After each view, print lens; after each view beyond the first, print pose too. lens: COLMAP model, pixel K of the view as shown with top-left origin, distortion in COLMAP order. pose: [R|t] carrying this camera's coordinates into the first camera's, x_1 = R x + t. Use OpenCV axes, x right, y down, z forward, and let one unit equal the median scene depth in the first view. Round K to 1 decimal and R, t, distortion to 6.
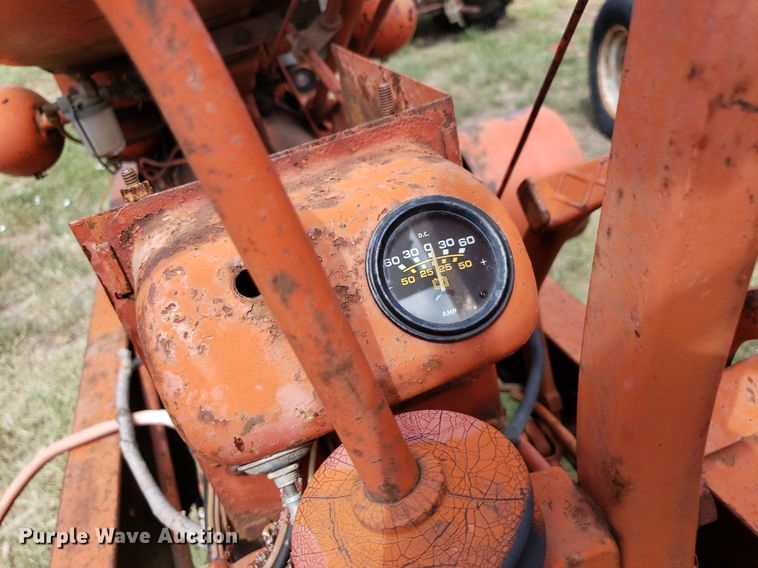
lens RADIAL K [[595.9, 0, 377.5], [0, 595.9, 279.4], [0, 0, 1]] dist [0.015326, 0.005417]
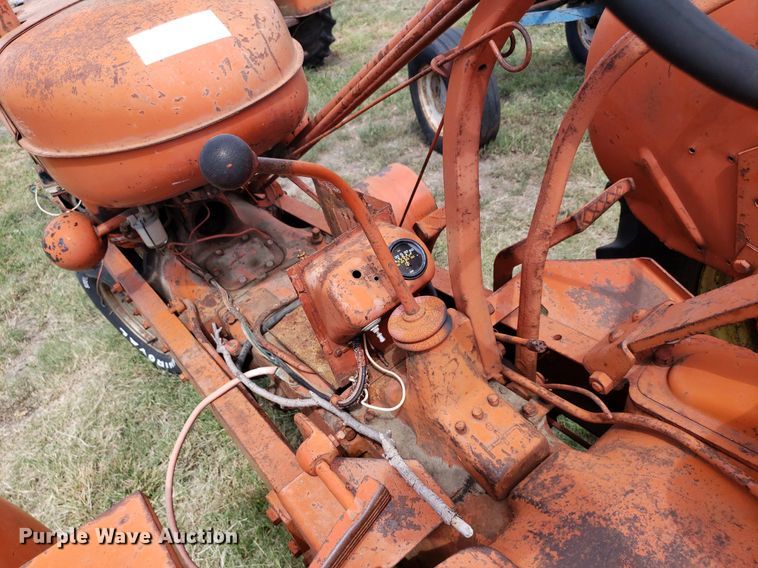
lens RADIAL K [[595.9, 0, 379.3], [0, 595.9, 286.1], [0, 0, 1]] dist [0.015326, 0.005417]
pose [[0.953286, -0.209354, 0.217751, -0.103537], [0.214250, 0.976778, 0.001152, 0.011736], [-0.212936, 0.045556, 0.976004, -0.290712]]
